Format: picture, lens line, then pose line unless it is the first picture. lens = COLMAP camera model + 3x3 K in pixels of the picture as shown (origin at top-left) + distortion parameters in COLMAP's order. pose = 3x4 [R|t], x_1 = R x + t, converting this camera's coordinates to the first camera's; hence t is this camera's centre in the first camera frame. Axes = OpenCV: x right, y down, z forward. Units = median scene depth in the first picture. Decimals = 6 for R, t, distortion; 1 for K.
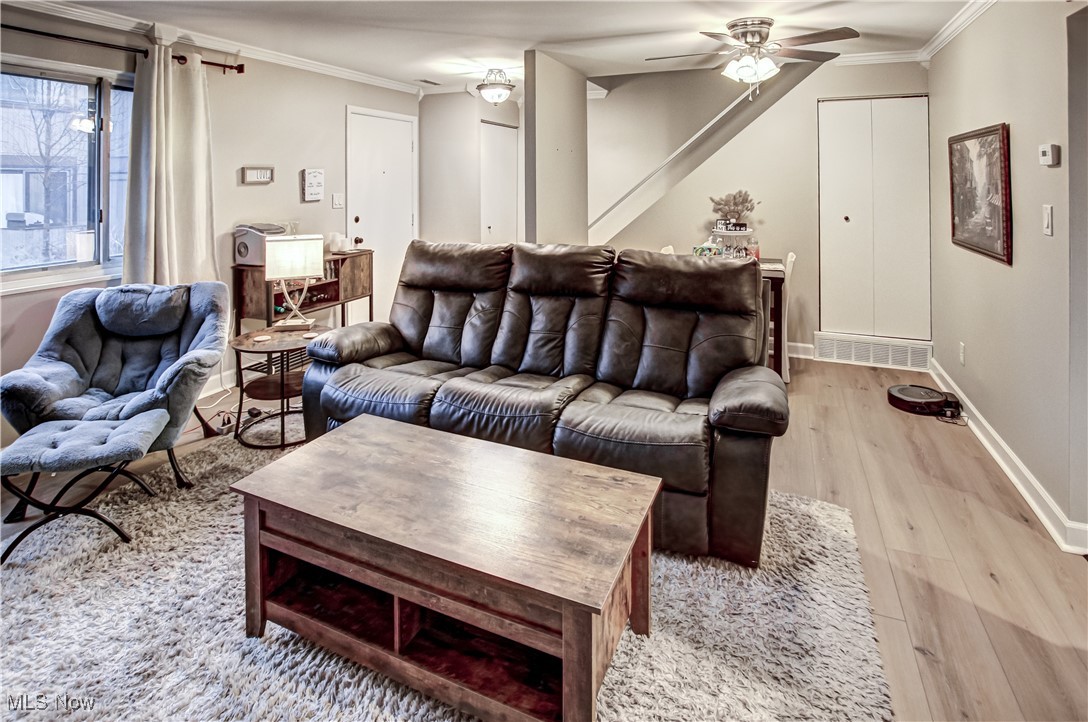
lens RADIAL K [[566.6, 0, 537.1], [0, 566.6, 183.3], [0, 0, 1]] dist [-0.002314, -0.001589]
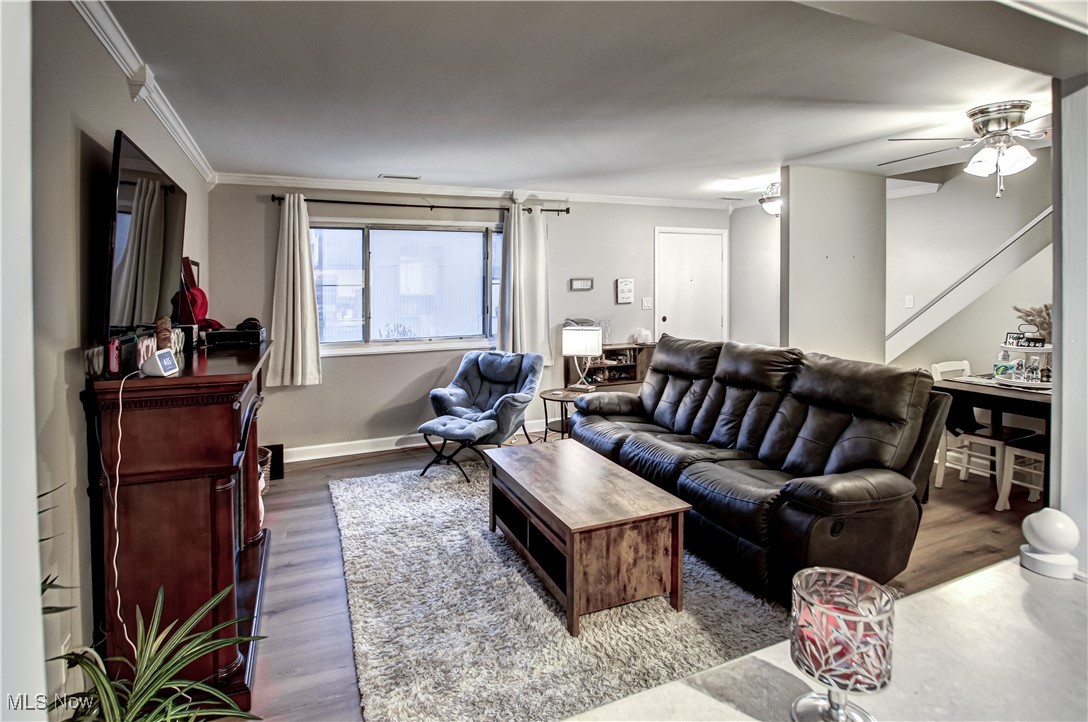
lens RADIAL K [[568.0, 0, 524.1], [0, 568.0, 306.4], [0, 0, 1]] dist [-0.004799, -0.000494]
pose [[0.723500, 0.020789, -0.690011, 0.505090], [0.004249, 0.999393, 0.034566, -0.011428], [0.690311, -0.027940, 0.722973, -0.163219]]
